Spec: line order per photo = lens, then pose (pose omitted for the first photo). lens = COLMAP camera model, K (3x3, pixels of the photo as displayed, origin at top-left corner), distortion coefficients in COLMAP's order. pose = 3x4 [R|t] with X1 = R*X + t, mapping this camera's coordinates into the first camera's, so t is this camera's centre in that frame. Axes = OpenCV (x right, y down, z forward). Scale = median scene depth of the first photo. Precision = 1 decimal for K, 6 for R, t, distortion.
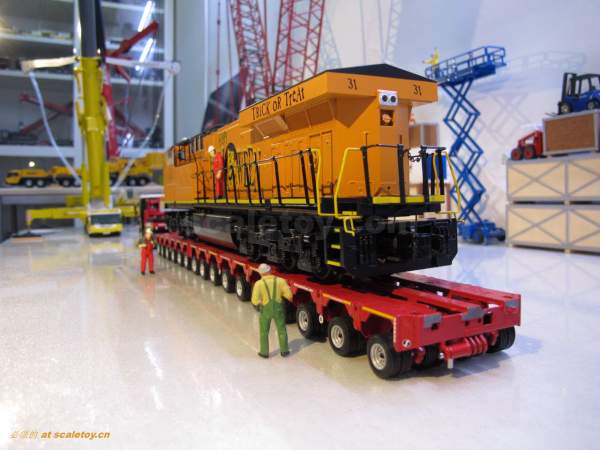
lens RADIAL K [[498.4, 0, 303.0], [0, 498.4, 221.4], [0, 0, 1]] dist [-0.110663, 0.047098]
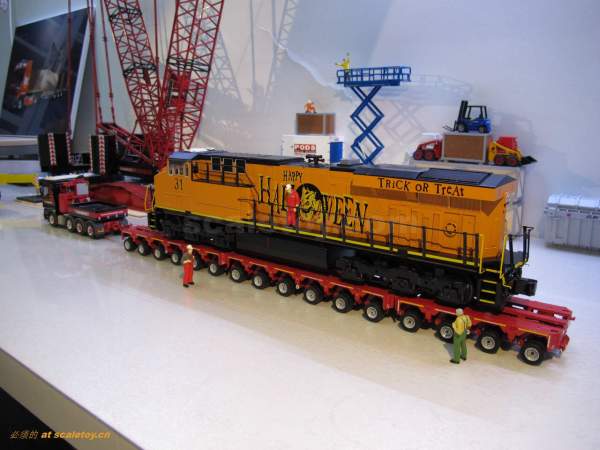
lens RADIAL K [[498.4, 0, 301.1], [0, 498.4, 218.9], [0, 0, 1]] dist [-0.110663, 0.047098]
pose [[0.890774, -0.055657, 0.451025, -0.460405], [-0.010993, 0.989543, 0.143821, -0.158517], [-0.454313, -0.133070, 0.880847, -0.050289]]
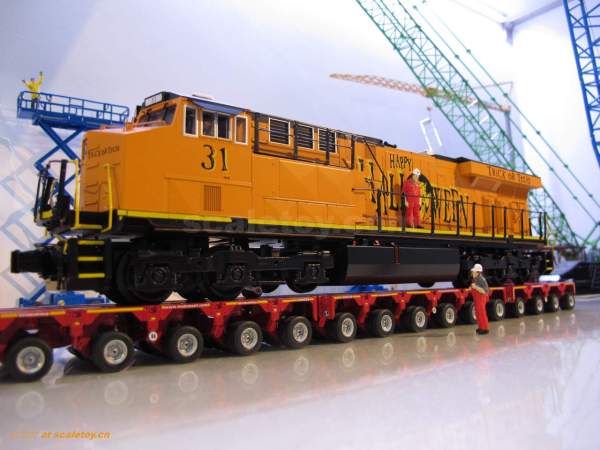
lens RADIAL K [[498.4, 0, 300.7], [0, 498.4, 220.6], [0, 0, 1]] dist [-0.110663, 0.047098]
pose [[-0.203793, 0.145557, 0.968133, -0.646985], [0.080358, 0.988036, -0.131634, 0.025889], [-0.975711, 0.050971, -0.213051, 0.914797]]
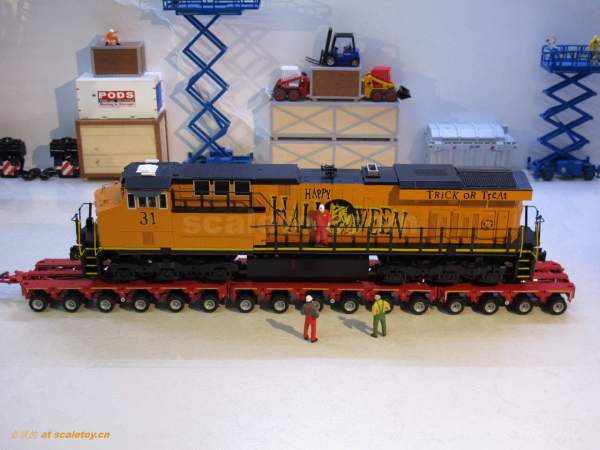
lens RADIAL K [[796.4, 0, 296.1], [0, 796.4, 228.0], [0, 0, 1]] dist [-0.064617, 0.000000]
pose [[0.444294, -0.323849, 0.835299, -1.156309], [0.031841, 0.937496, 0.346535, -0.484788], [-0.895315, -0.127367, 0.426836, 0.172059]]
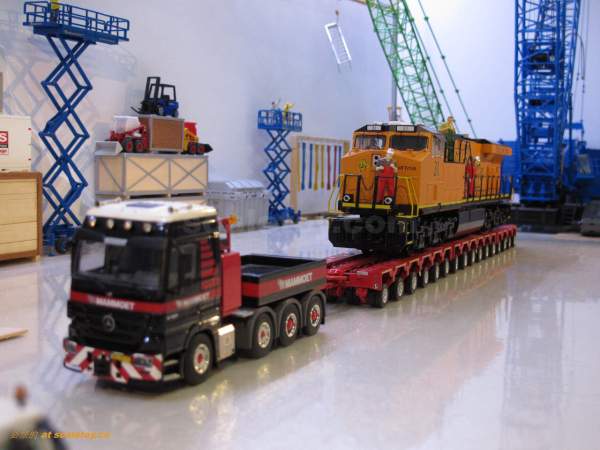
lens RADIAL K [[796.4, 0, 300.1], [0, 796.4, 227.0], [0, 0, 1]] dist [-0.064617, 0.000000]
pose [[-0.627164, -0.050216, 0.777267, -0.992347], [0.030641, 0.995556, 0.089042, -0.109704], [-0.778285, 0.079660, -0.622838, 1.747499]]
